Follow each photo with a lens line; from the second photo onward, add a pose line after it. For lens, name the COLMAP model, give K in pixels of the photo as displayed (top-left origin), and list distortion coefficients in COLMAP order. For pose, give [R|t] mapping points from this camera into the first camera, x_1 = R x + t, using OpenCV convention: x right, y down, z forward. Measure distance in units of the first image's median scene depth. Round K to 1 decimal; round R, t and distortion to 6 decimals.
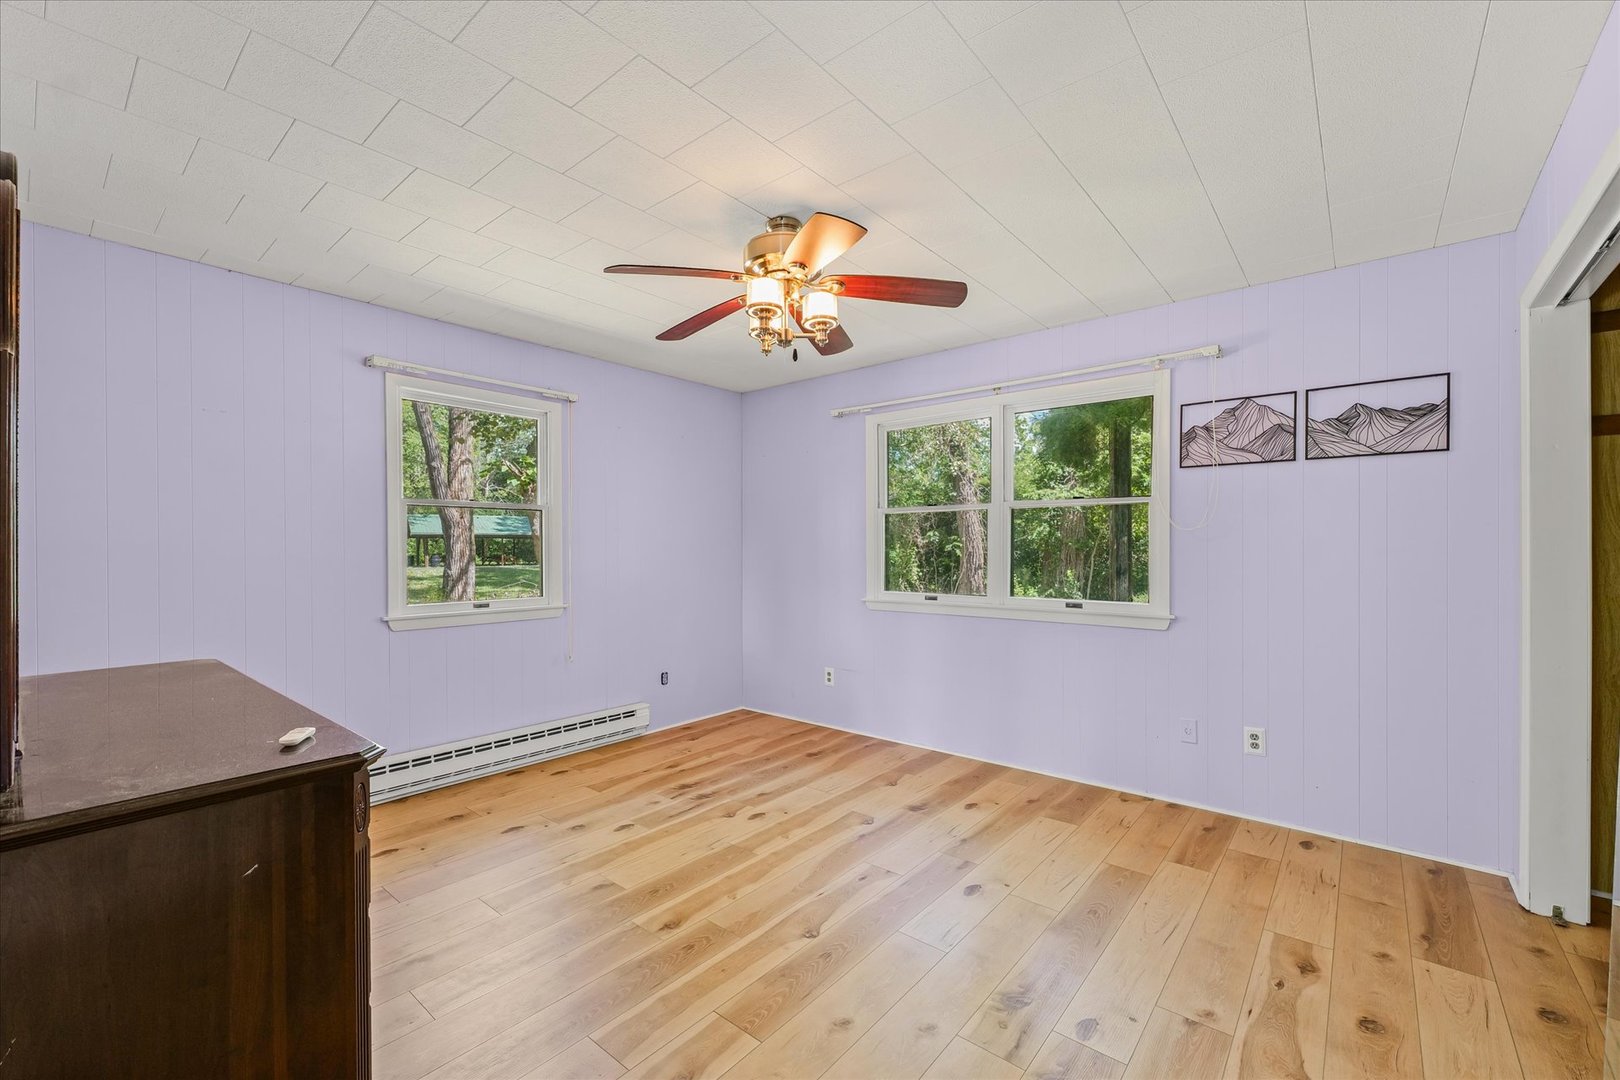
lens RADIAL K [[671.9, 0, 811.5], [0, 671.9, 546.3], [0, 0, 1]] dist [0.000399, -0.000028]
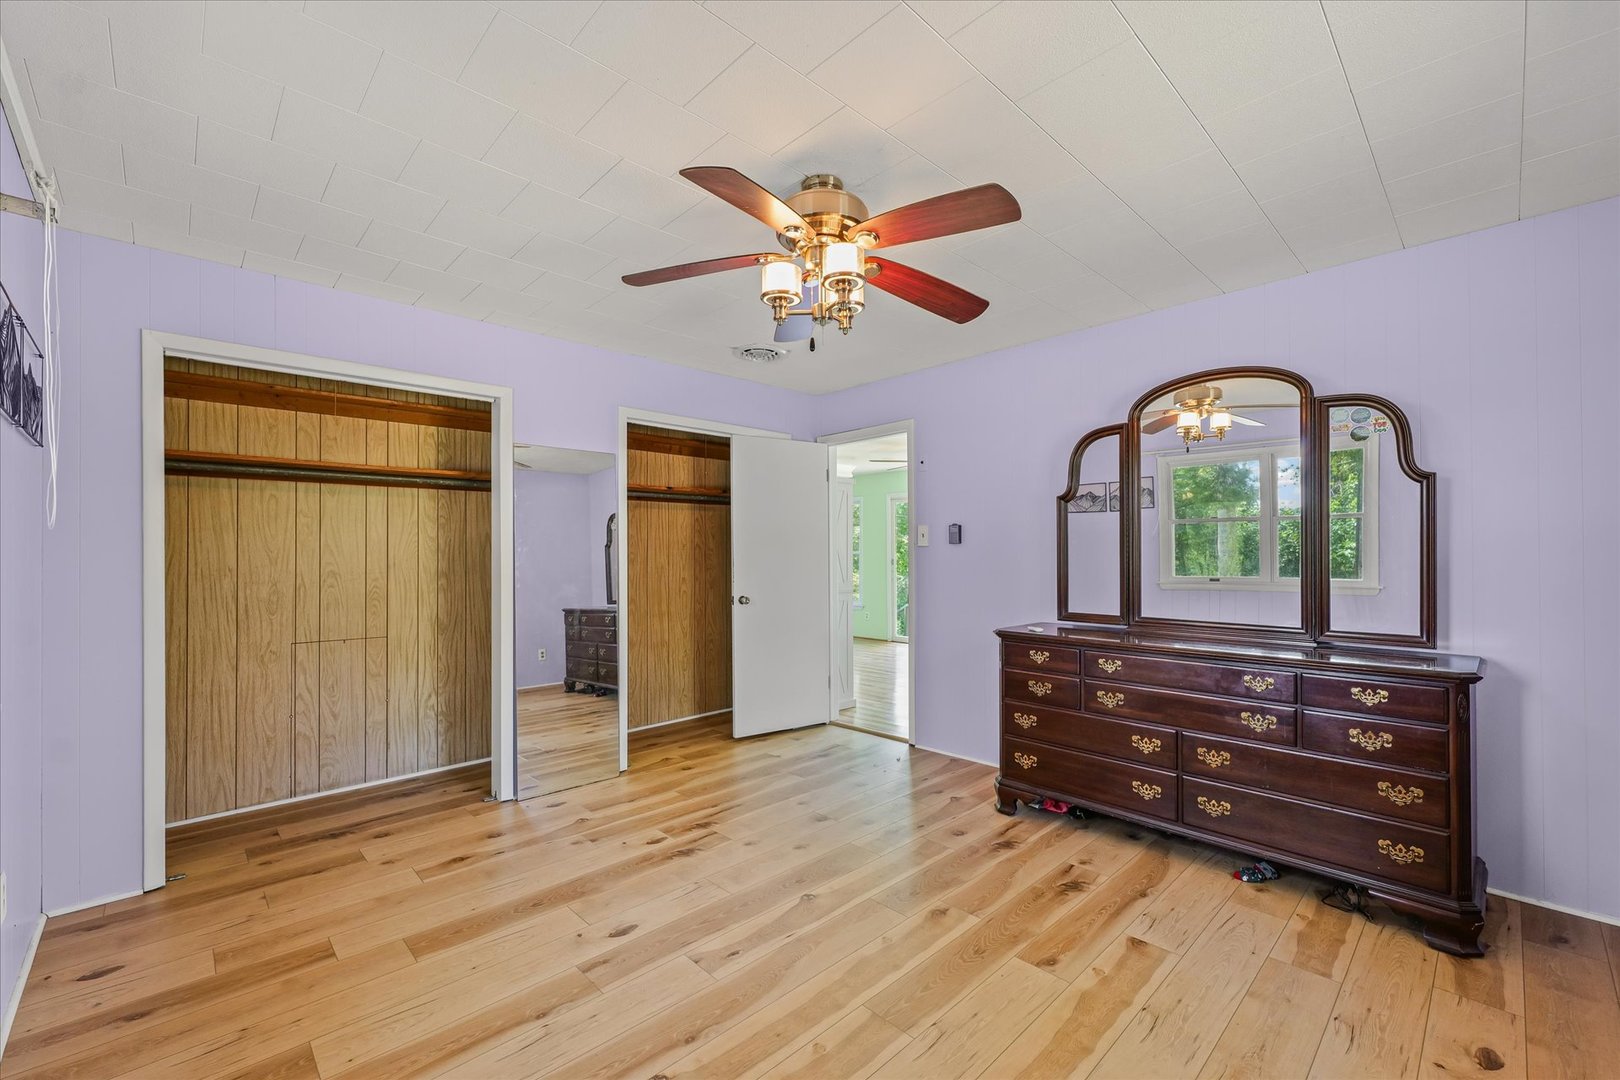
lens RADIAL K [[671.9, 0, 814.8], [0, 671.9, 548.6], [0, 0, 1]] dist [0.000399, -0.000028]
pose [[-0.994354, 0.008388, 0.105784, -0.119596], [0.007500, 0.999933, -0.008792, 0.001649], [-0.105851, -0.007949, -0.994350, 1.881533]]
